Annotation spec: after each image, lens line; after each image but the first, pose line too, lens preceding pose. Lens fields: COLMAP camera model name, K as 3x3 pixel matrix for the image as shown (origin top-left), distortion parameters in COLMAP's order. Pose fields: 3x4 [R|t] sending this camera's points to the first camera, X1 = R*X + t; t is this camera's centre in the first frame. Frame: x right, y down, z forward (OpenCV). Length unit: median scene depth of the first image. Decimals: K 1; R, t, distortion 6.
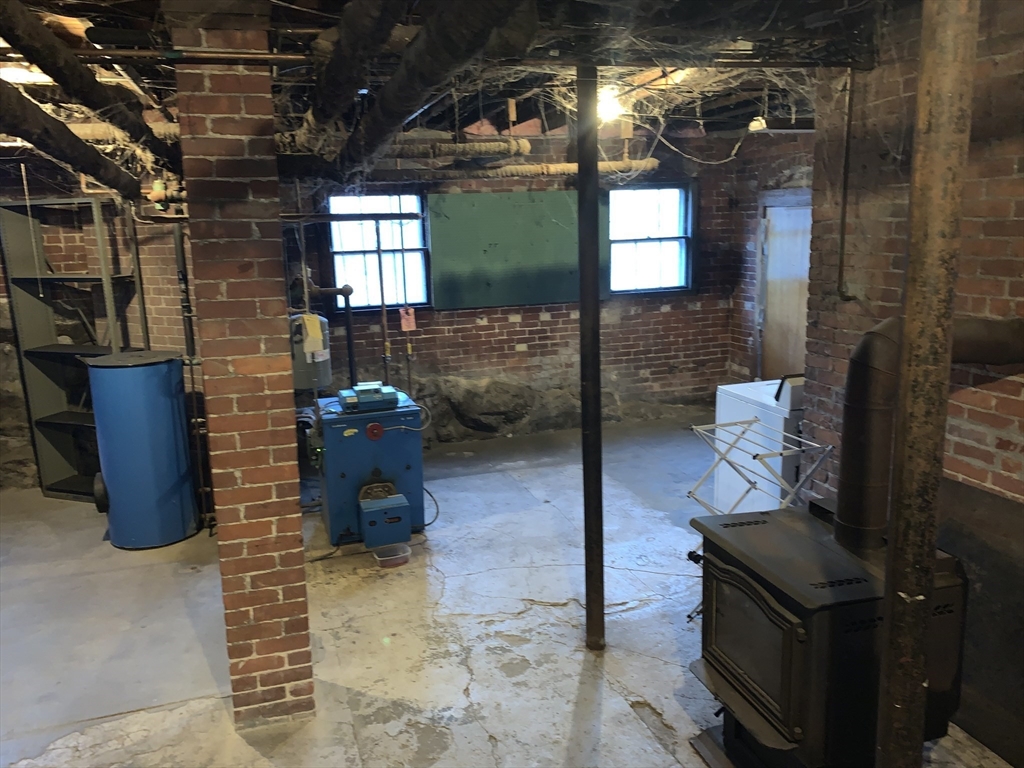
lens RADIAL K [[783.9, 0, 511.5], [0, 783.9, 383.5], [0, 0, 1]] dist [0.026253, -0.026399]
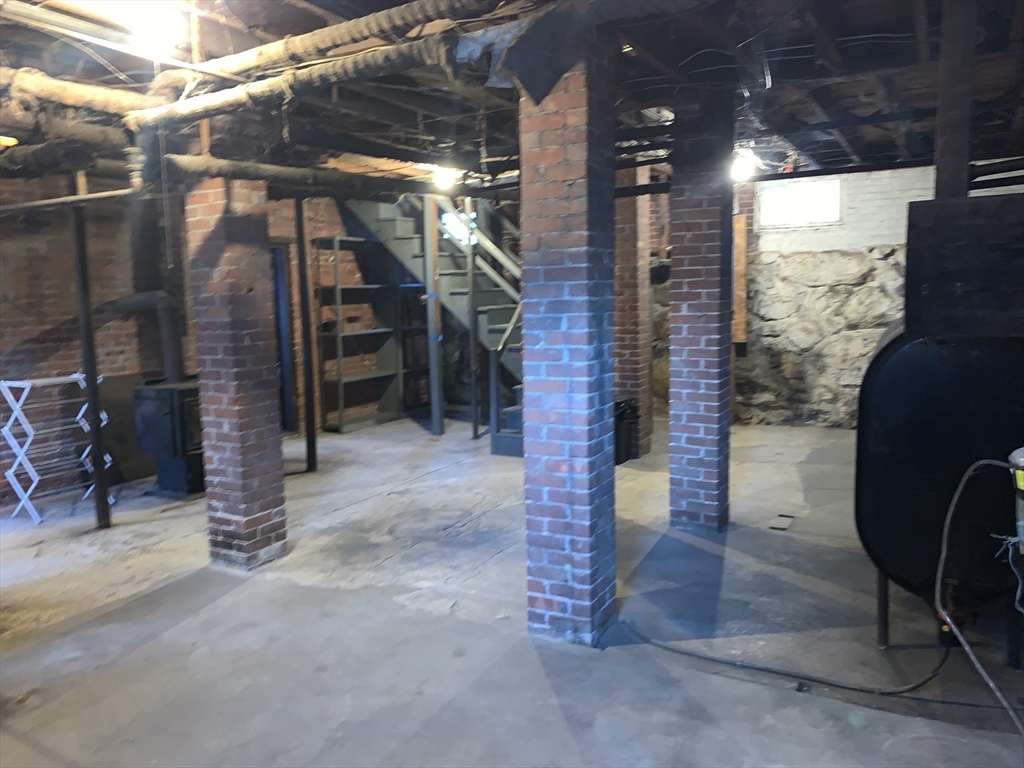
lens RADIAL K [[783.9, 0, 512.6], [0, 783.9, 382.4], [0, 0, 1]] dist [0.026253, -0.026399]
pose [[-0.693726, -0.041699, 0.719031, -1.408220], [0.186547, 0.953852, 0.235299, -0.120482], [-0.695661, 0.297366, -0.653933, 1.302360]]
